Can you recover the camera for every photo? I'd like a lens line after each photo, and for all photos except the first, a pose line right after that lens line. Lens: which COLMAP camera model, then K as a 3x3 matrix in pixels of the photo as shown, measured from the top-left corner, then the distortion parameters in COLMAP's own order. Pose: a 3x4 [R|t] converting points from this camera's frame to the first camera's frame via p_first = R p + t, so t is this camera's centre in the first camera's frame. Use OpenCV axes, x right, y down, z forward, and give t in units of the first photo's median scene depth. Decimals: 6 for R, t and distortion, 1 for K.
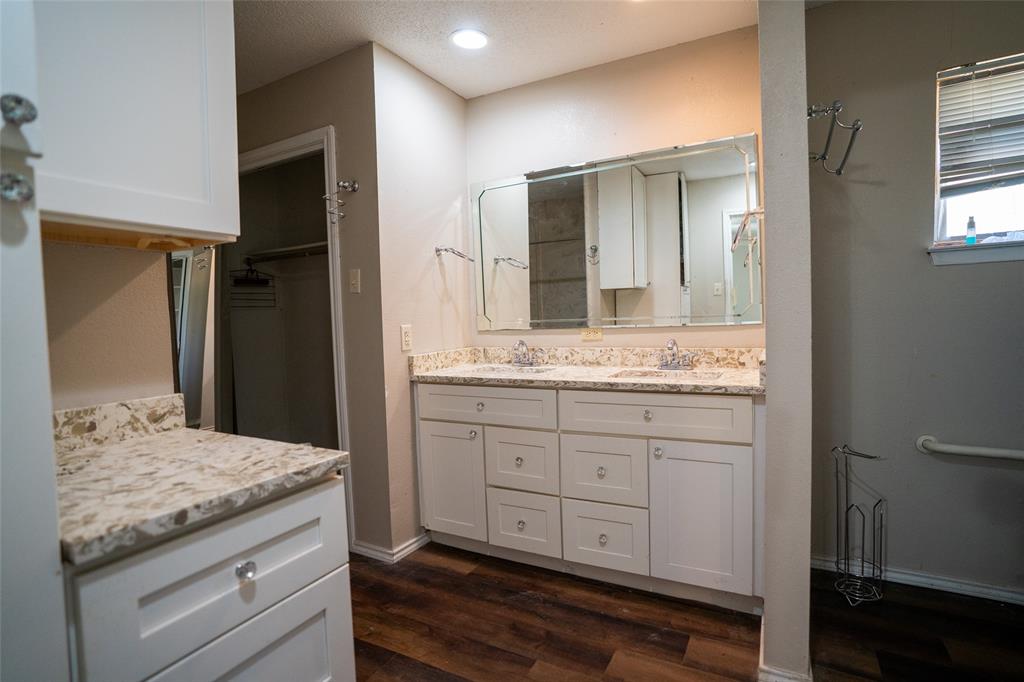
lens RADIAL K [[498.2, 0, 511.1], [0, 498.2, 337.8], [0, 0, 1]] dist [-0.035678, 0.002126]
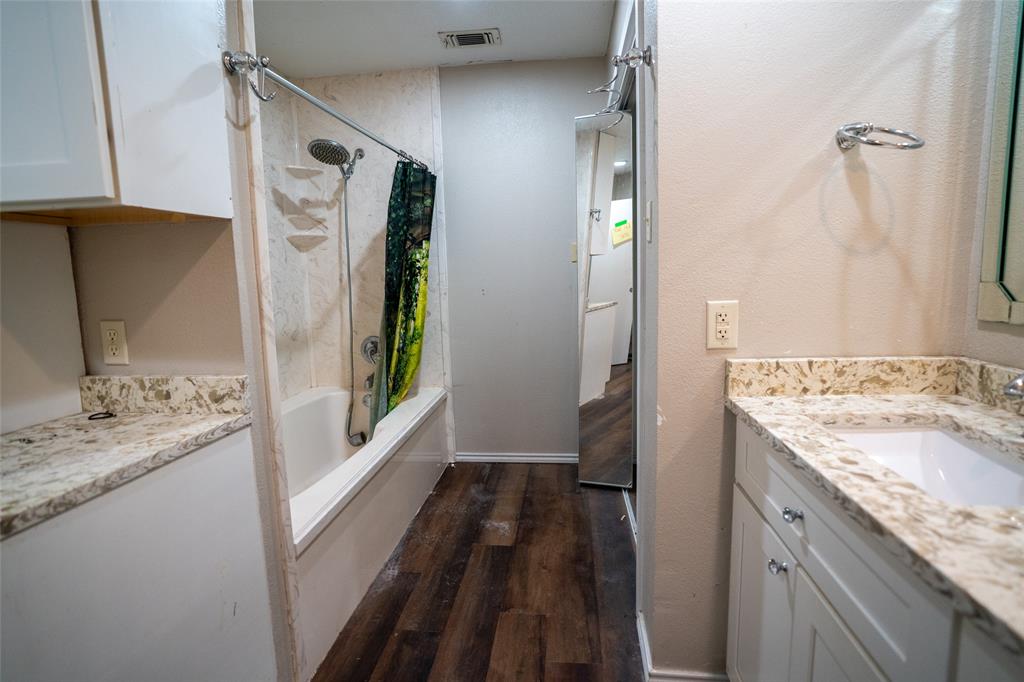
lens RADIAL K [[498.2, 0, 512.2], [0, 498.2, 336.5], [0, 0, 1]] dist [-0.035678, 0.002126]
pose [[0.383065, 0.146328, -0.912058, 0.357491], [-0.028875, 0.988788, 0.146510, -0.113444], [0.923270, -0.029787, 0.382995, 1.157727]]
